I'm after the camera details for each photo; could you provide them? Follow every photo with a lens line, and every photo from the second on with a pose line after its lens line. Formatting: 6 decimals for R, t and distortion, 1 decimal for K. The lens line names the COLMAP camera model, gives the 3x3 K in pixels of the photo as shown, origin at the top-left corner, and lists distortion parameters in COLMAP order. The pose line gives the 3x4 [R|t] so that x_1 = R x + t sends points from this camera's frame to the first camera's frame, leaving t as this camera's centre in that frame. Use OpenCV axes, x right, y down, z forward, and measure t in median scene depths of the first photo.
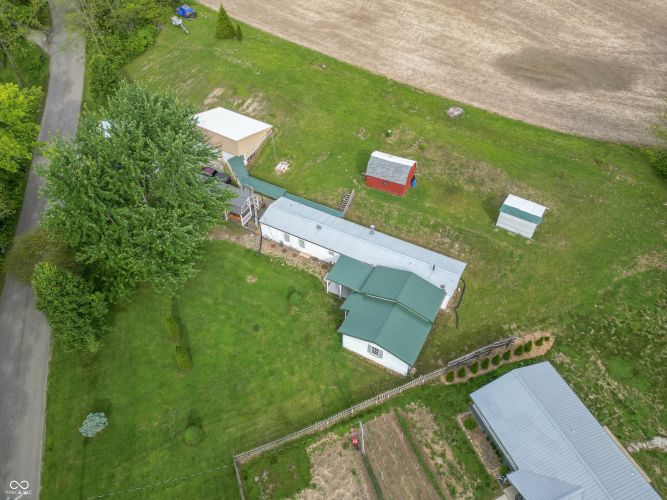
lens RADIAL K [[458.3, 0, 333.5], [0, 458.3, 250.0], [0, 0, 1]] dist [0.049690, -0.007169]
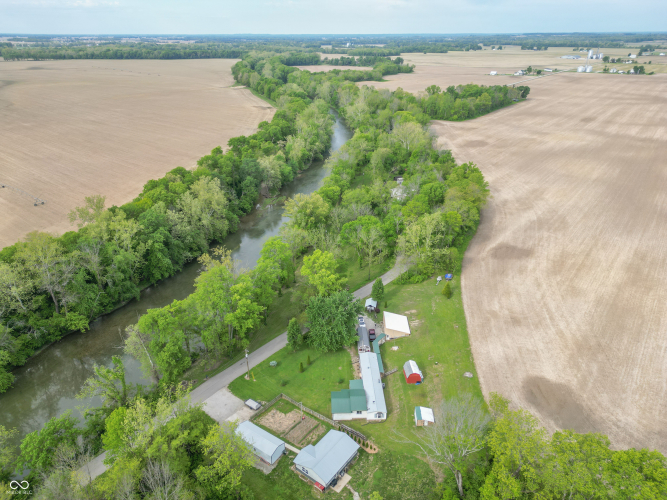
lens RADIAL K [[458.3, 0, 333.5], [0, 458.3, 250.0], [0, 0, 1]] dist [0.049690, -0.007169]
pose [[0.492764, 0.363166, -0.790755, 1.579050], [-0.640071, 0.766898, -0.046656, -0.295234], [0.589484, 0.529130, 0.610352, -0.944899]]
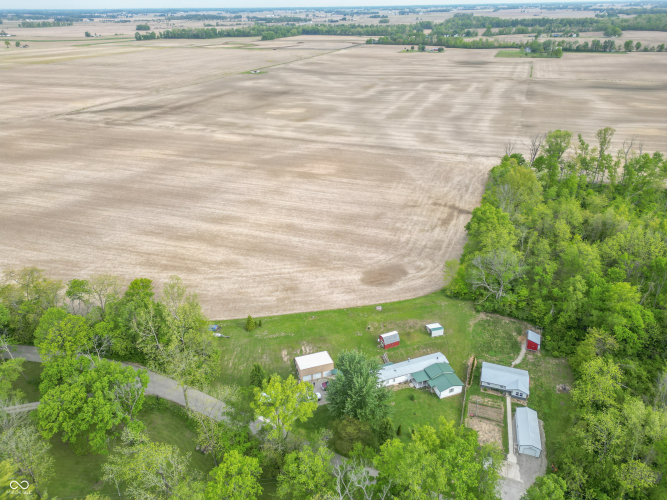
lens RADIAL K [[458.3, 0, 333.5], [0, 458.3, 250.0], [0, 0, 1]] dist [0.049690, -0.007169]
pose [[0.667841, -0.350723, 0.656492, -1.650153], [0.556517, 0.820990, -0.127534, -0.450146], [-0.494244, 0.450521, 0.743474, -0.984663]]
